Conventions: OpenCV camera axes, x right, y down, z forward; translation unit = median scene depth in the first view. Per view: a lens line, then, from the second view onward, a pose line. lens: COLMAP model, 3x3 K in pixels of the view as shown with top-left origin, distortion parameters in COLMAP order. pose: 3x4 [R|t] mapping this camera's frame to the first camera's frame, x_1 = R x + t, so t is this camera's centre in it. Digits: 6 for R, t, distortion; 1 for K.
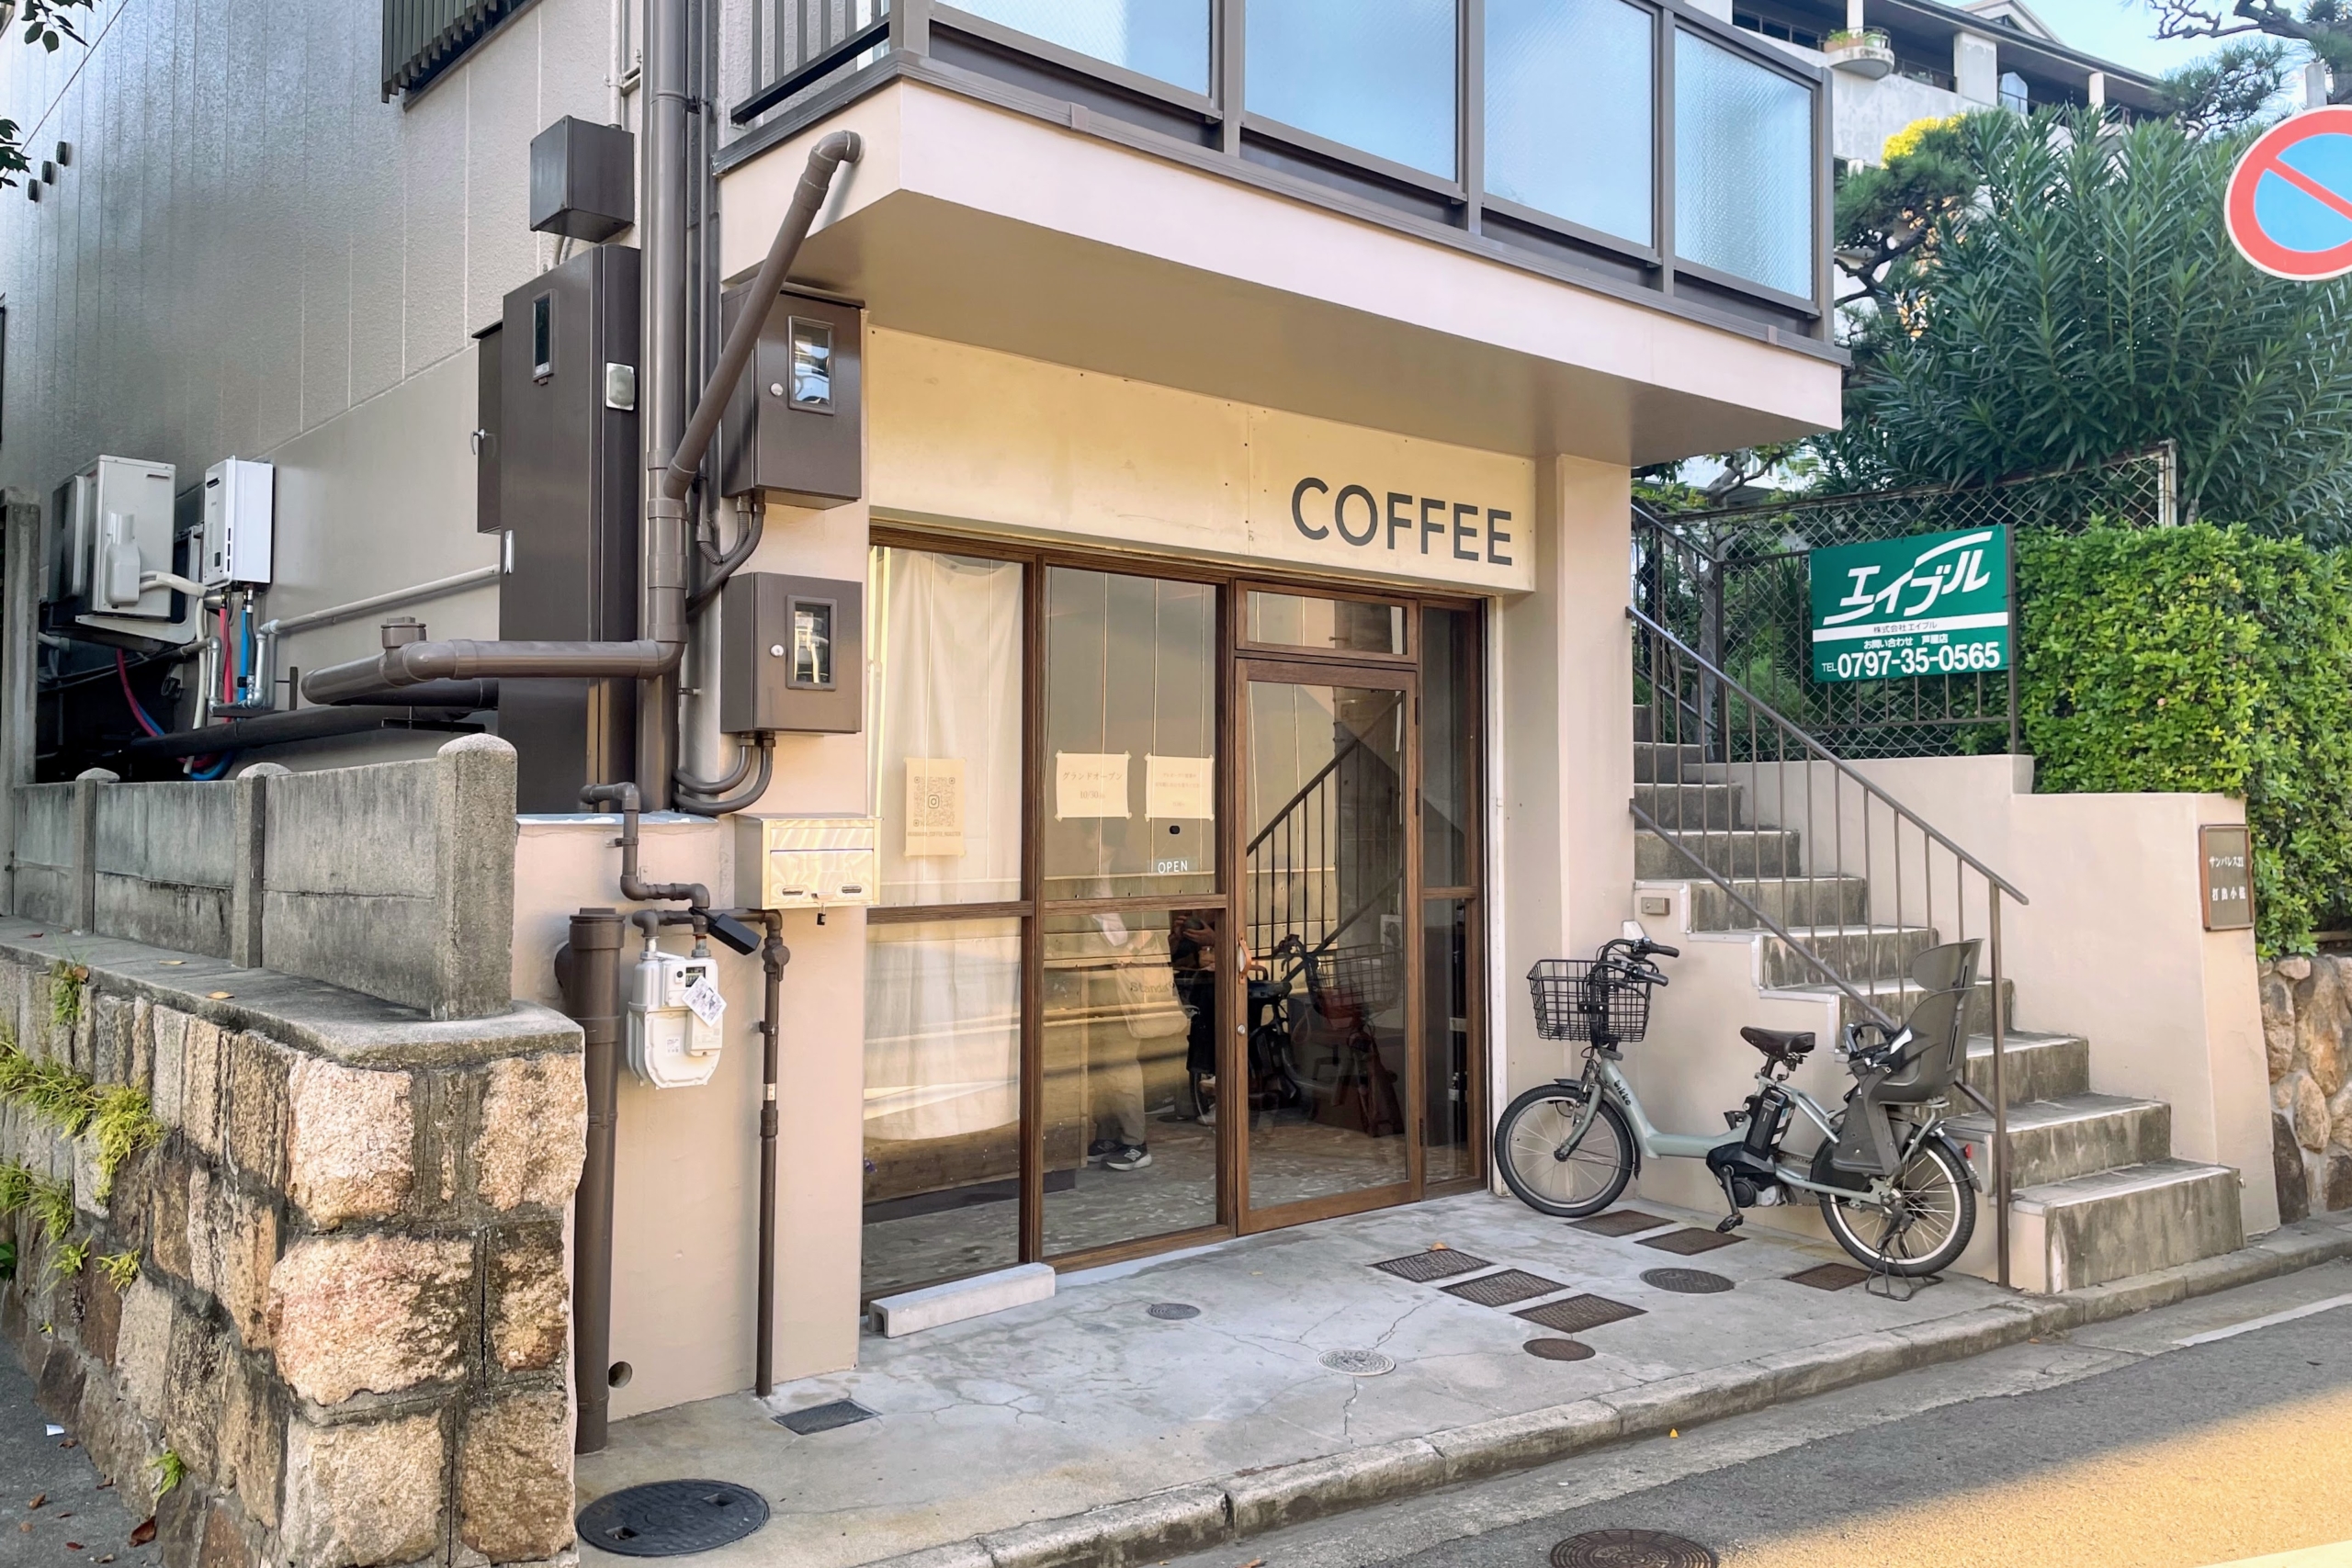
lens RADIAL K [[1850.5, 0, 1136.5], [0, 1850.5, 756.0], [0, 0, 1]] dist [0.102008, -0.138277]
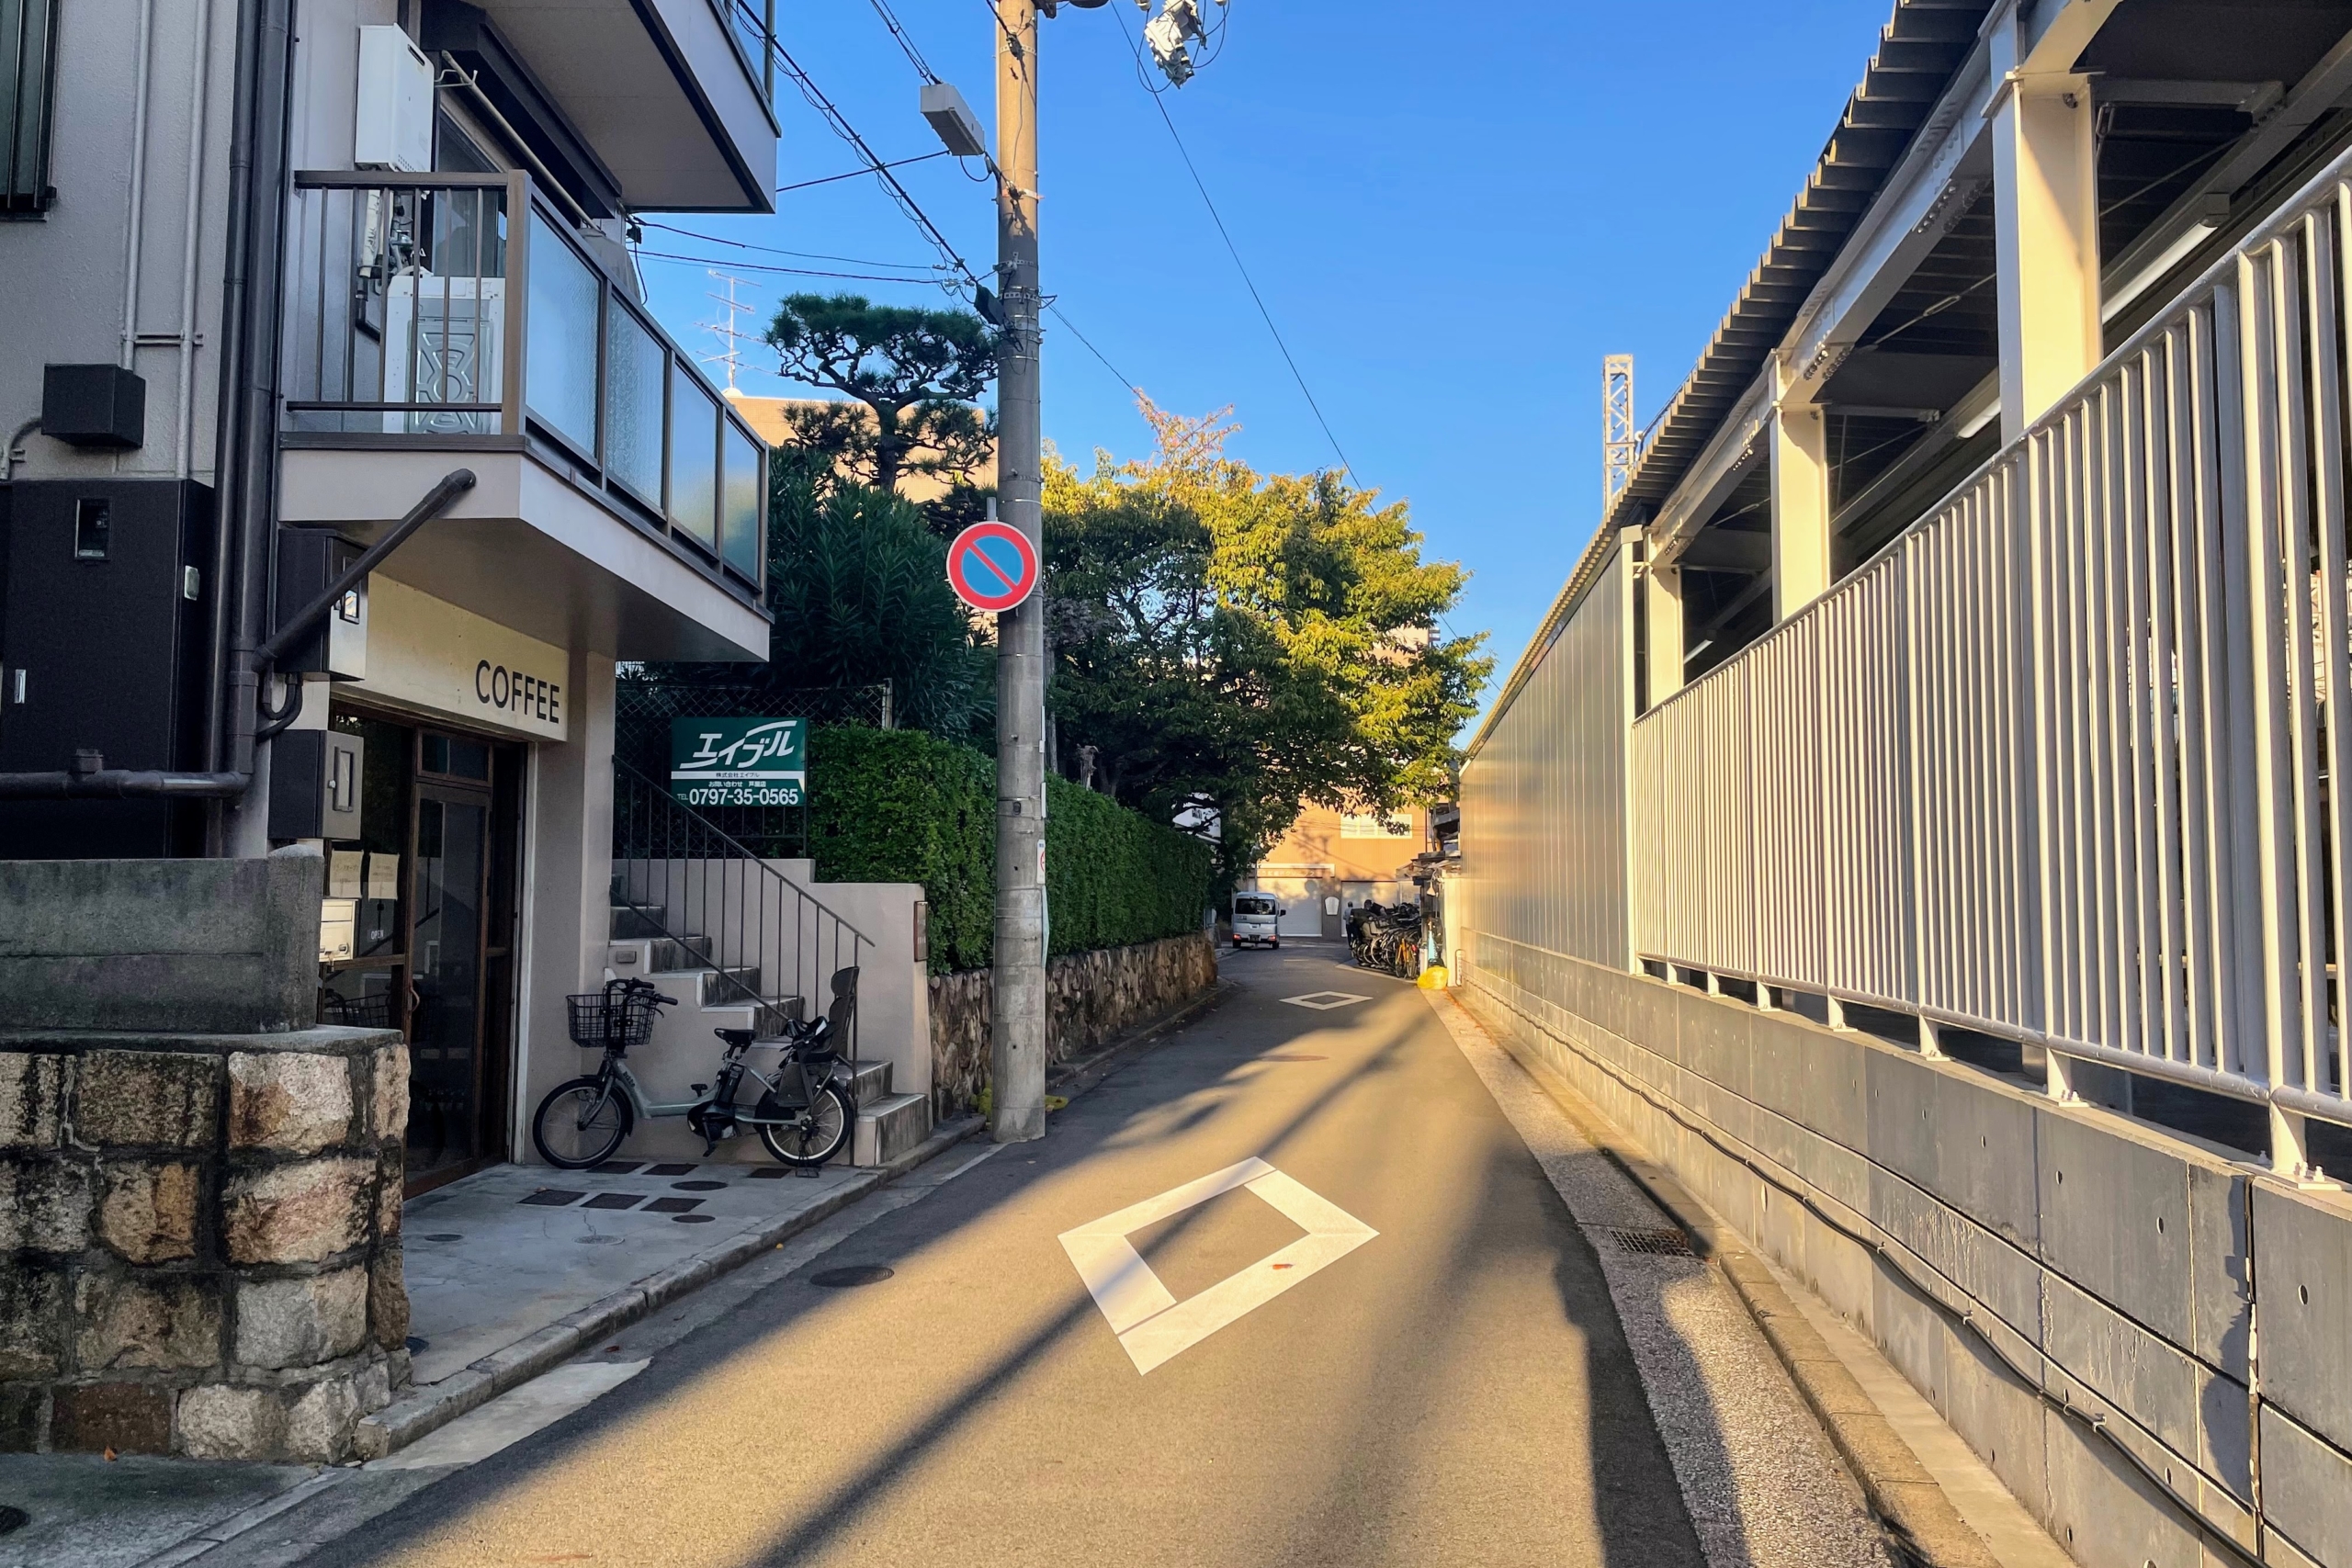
lens RADIAL K [[1850.5, 0, 1136.5], [0, 1850.5, 756.0], [0, 0, 1]] dist [0.102008, -0.138277]
pose [[0.657554, 0.059542, 0.751051, -0.640058], [-0.029040, 0.998134, -0.053706, -0.012989], [-0.752847, 0.013504, 0.658057, -0.320525]]
